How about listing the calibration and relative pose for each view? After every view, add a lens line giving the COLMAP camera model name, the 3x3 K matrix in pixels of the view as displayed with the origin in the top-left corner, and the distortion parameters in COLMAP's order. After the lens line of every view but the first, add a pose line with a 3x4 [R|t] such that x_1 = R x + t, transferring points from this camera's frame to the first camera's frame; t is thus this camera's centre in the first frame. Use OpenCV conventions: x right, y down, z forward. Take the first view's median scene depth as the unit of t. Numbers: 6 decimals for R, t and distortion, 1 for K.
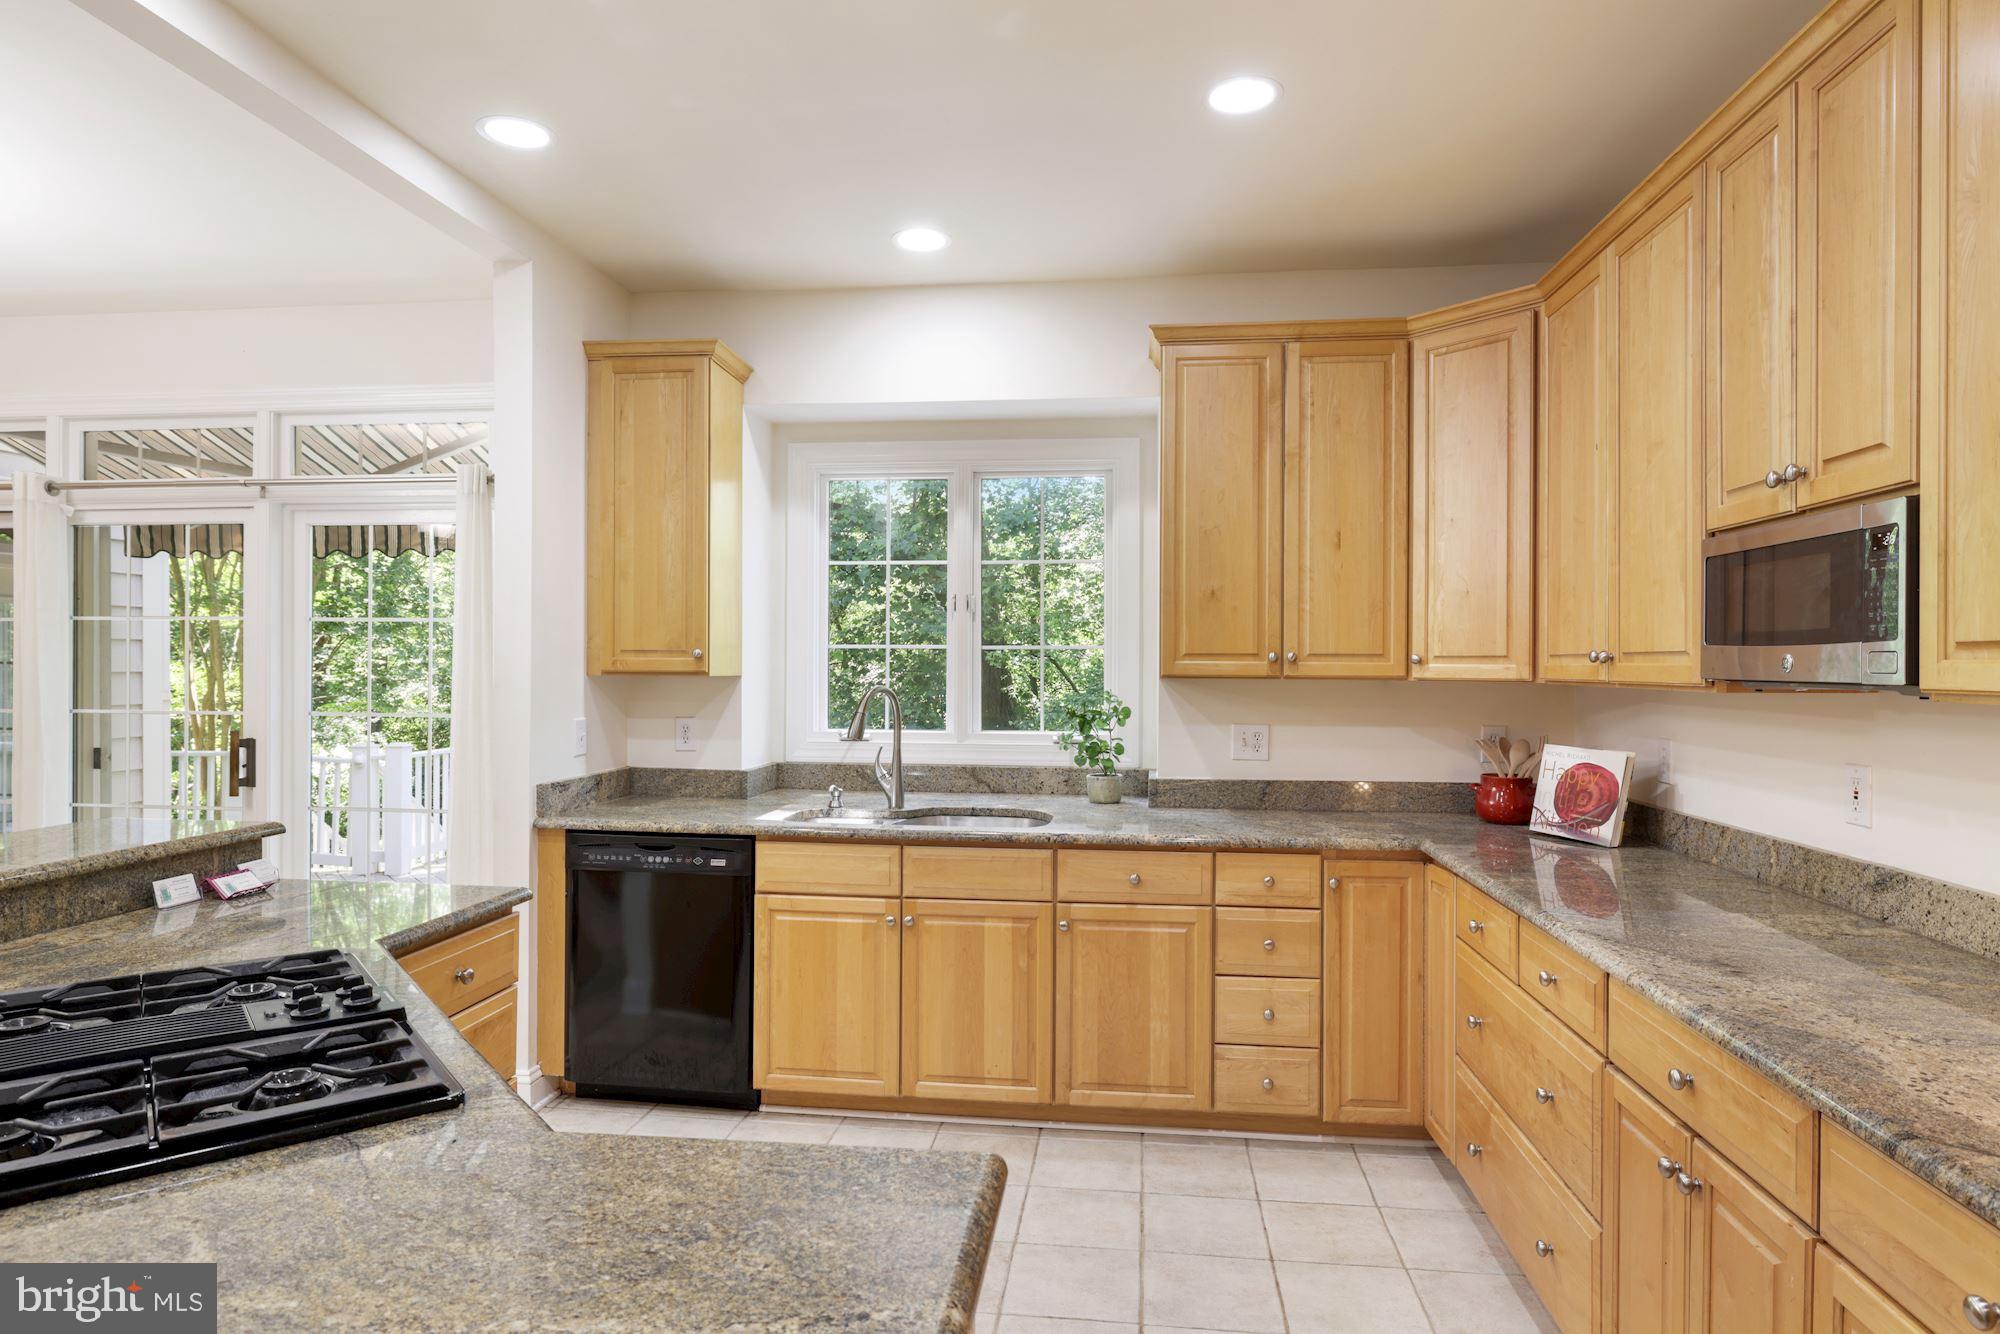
lens RADIAL K [[1118.7, 0, 1003.5], [0, 1118.7, 678.2], [0, 0, 1]] dist [-0.003324, 0.000312]
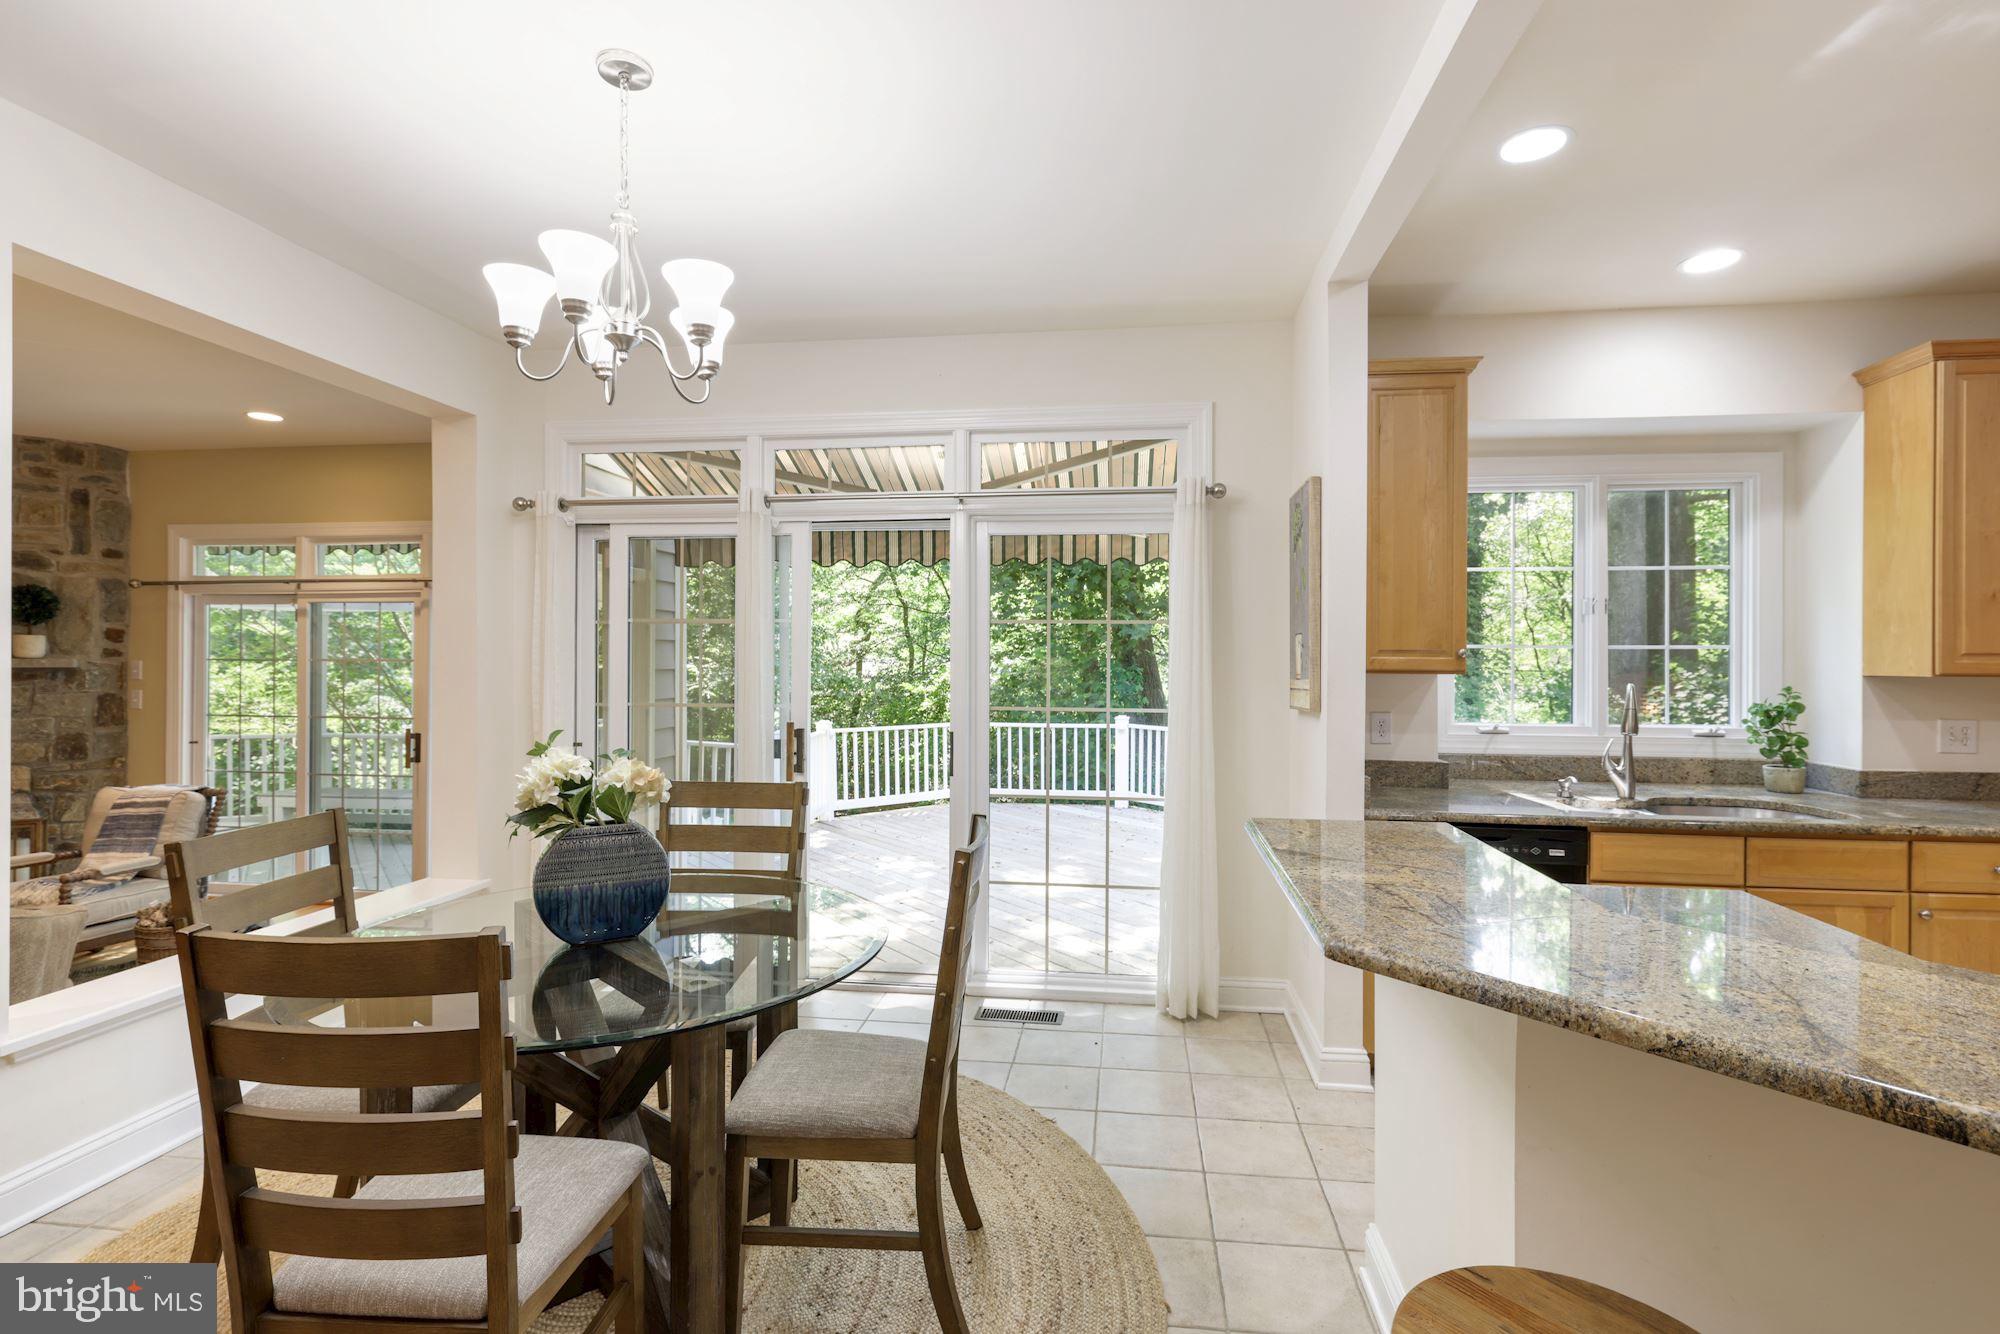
lens RADIAL K [[953.3, 0, 1028.0], [0, 953.3, 669.0], [0, 0, 1]] dist [0.000593, 0.000567]
pose [[0.999868, -0.000648, -0.016240, -0.643559], [0.000591, 0.999994, -0.003543, -0.003959], [0.016242, 0.003533, 0.999862, 0.084026]]
